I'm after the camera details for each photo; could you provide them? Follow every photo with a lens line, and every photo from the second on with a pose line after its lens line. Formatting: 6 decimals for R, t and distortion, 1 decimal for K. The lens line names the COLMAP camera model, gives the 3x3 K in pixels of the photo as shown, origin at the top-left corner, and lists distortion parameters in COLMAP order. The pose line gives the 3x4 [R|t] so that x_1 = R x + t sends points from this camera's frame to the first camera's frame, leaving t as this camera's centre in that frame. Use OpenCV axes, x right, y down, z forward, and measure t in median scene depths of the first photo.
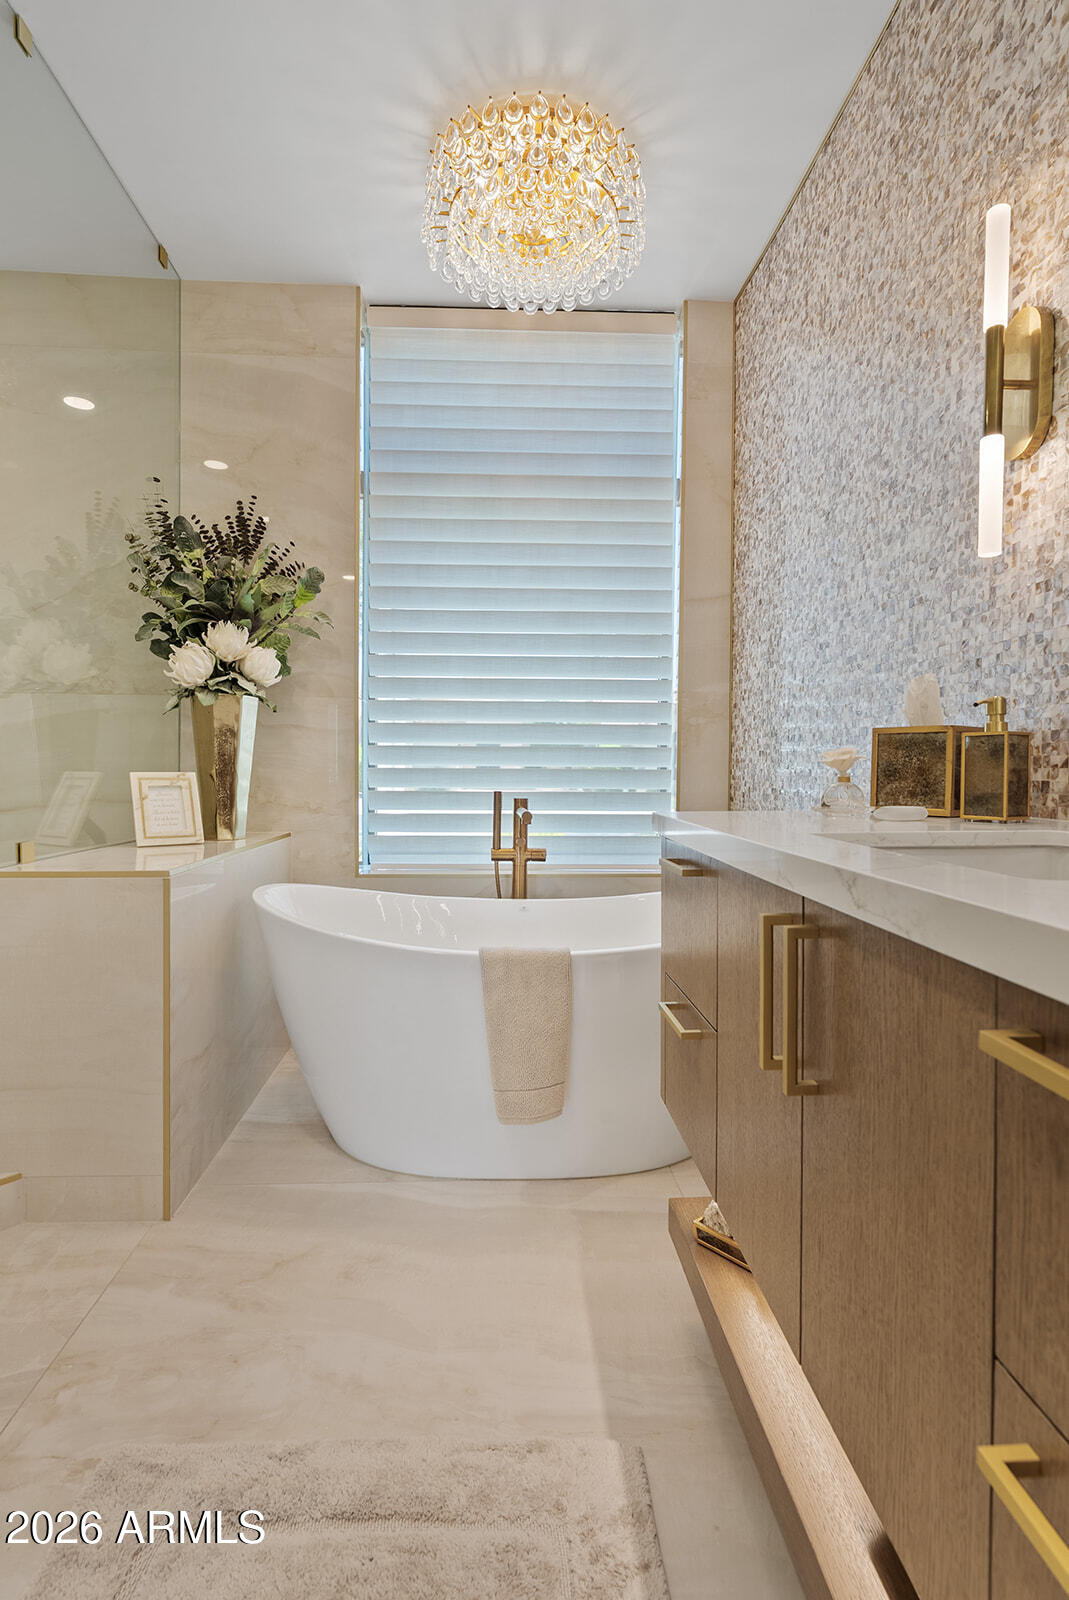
lens RADIAL K [[787.5, 0, 537.6], [0, 787.5, 788.0], [0, 0, 1]] dist [0.000468, 0.000940]
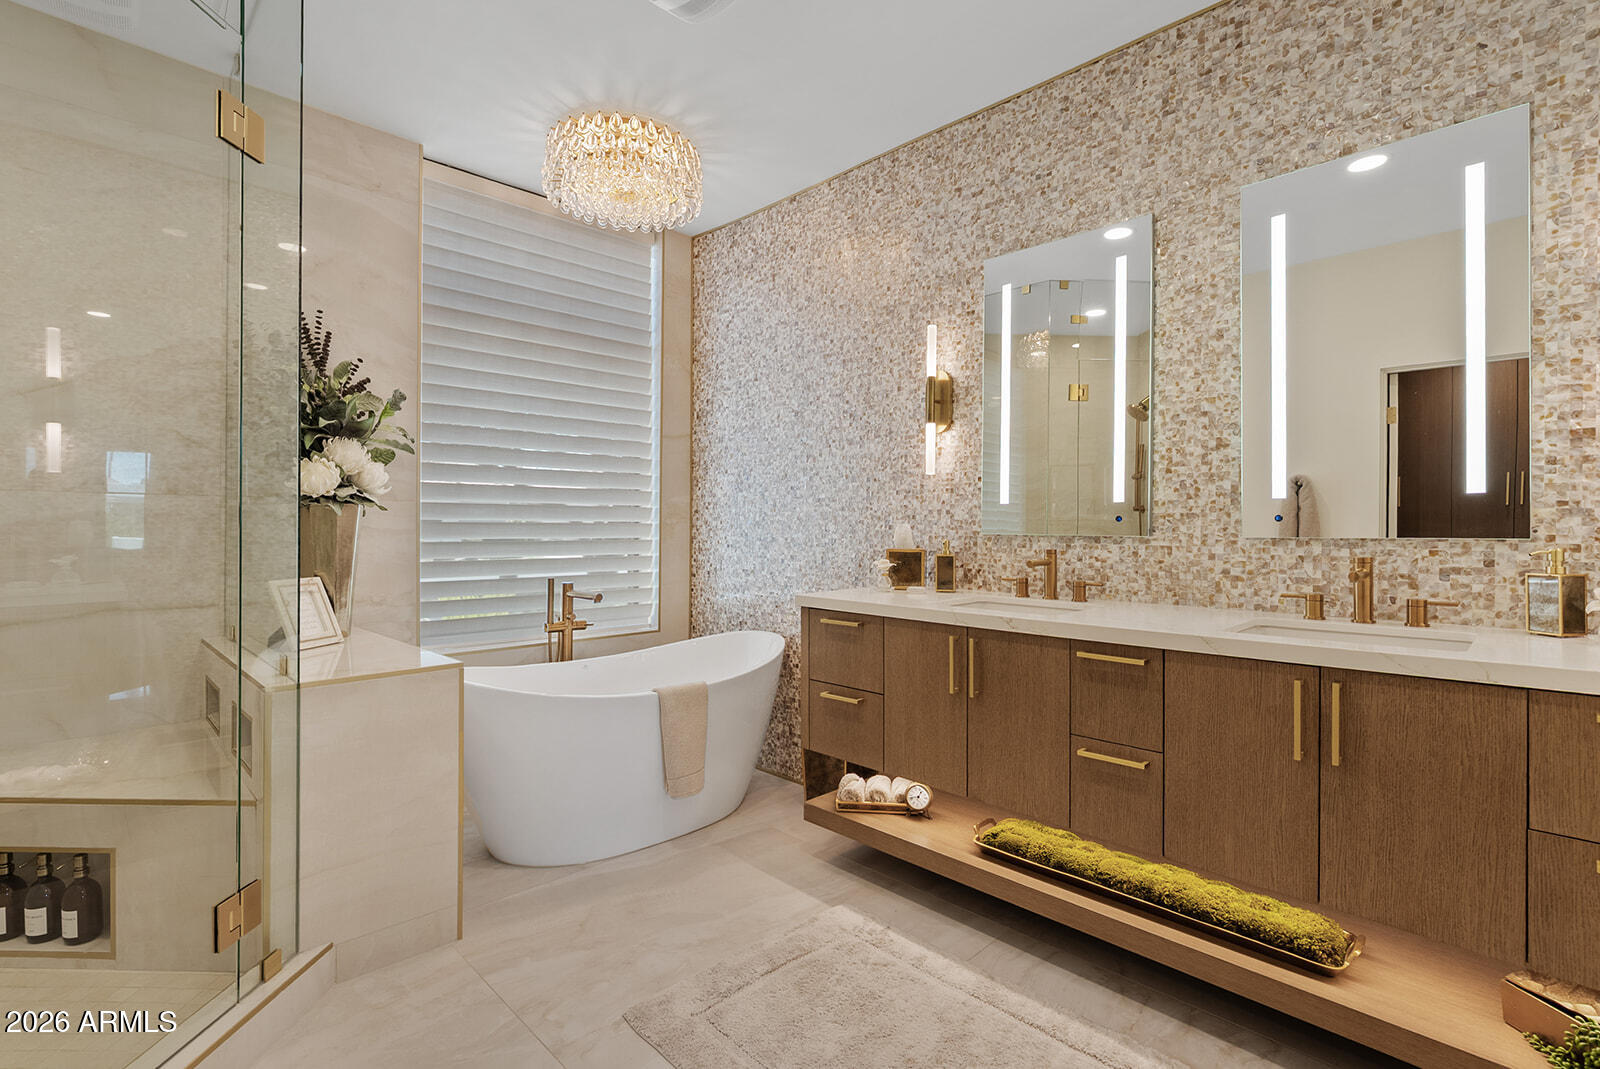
lens RADIAL K [[736.4, 0, 801.0], [0, 736.4, 531.4], [0, 0, 1]] dist [-0.001559, 0.001337]
pose [[0.748958, -0.007399, 0.662576, -0.548524], [0.014648, 0.999878, -0.005391, -0.060519], [-0.662455, 0.013743, 0.748976, -0.170037]]
